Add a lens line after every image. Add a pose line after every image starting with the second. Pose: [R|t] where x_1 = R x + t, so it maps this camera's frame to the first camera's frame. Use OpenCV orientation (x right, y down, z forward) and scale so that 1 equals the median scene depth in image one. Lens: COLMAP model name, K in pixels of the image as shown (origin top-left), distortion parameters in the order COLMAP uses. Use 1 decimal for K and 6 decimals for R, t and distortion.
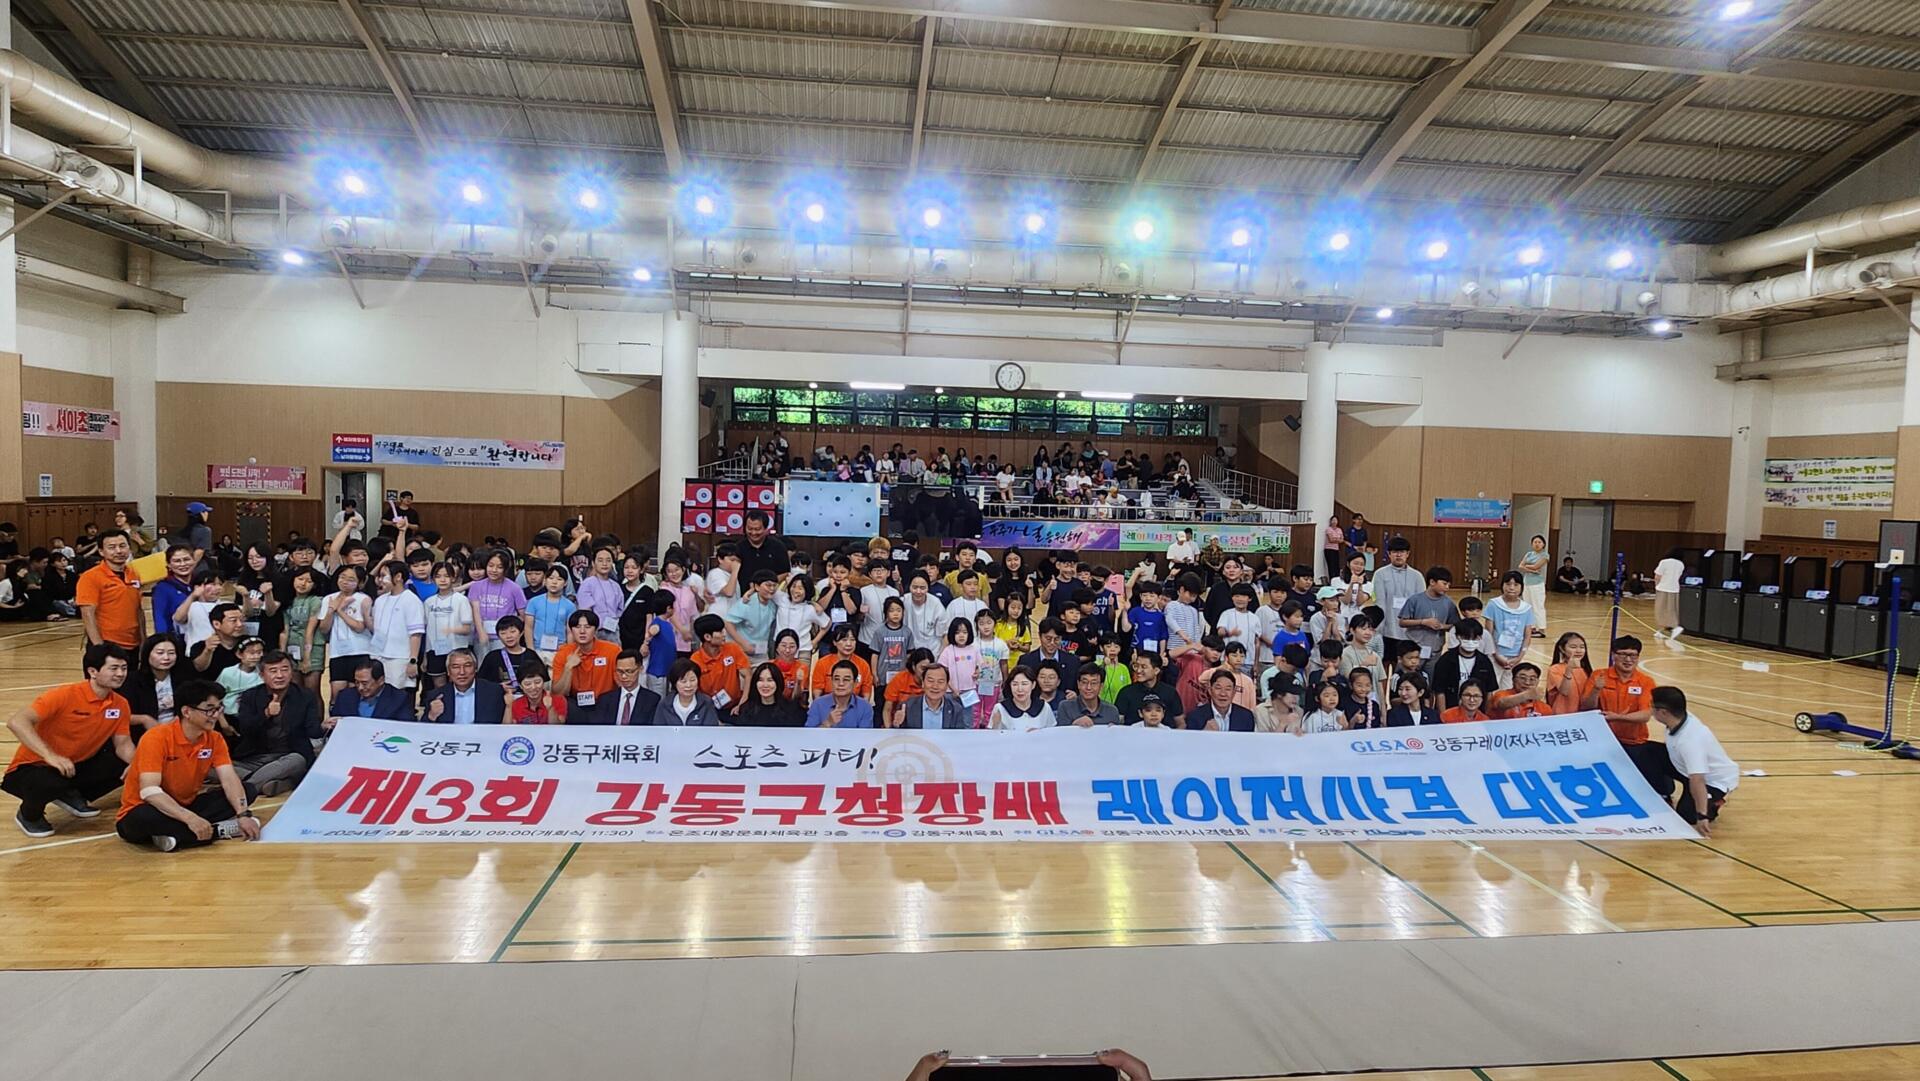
lens RADIAL K [[1045.9, 0, 960.0], [0, 1045.9, 540.5], [0, 0, 1]] dist [-0.015832, -0.001146]
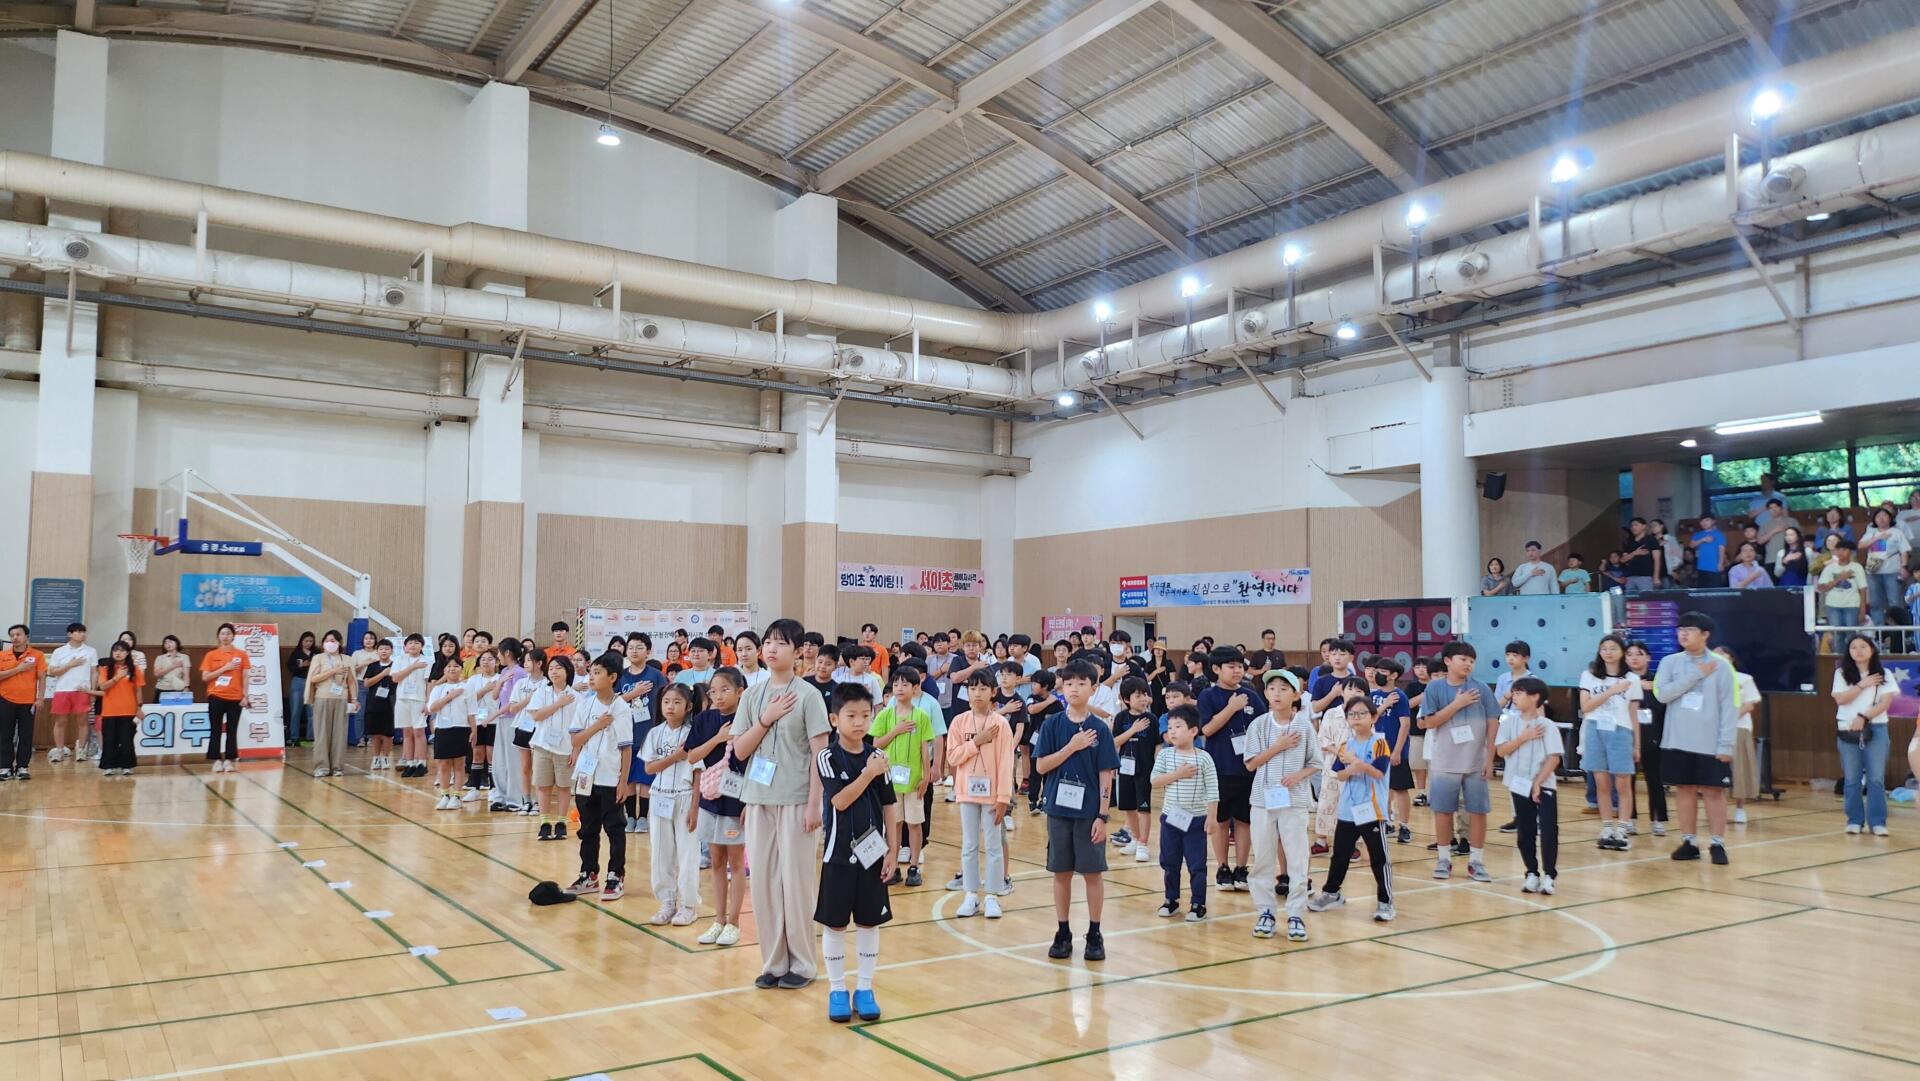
lens RADIAL K [[1330.4, 0, 960.0], [0, 1330.4, 540.5], [0, 0, 1]] dist [0.057502, -0.002074]
pose [[0.465068, -0.098040, -0.879829, 0.372153], [-0.036250, 0.990906, -0.129579, 0.023035], [0.884532, 0.092157, 0.457285, 0.322095]]
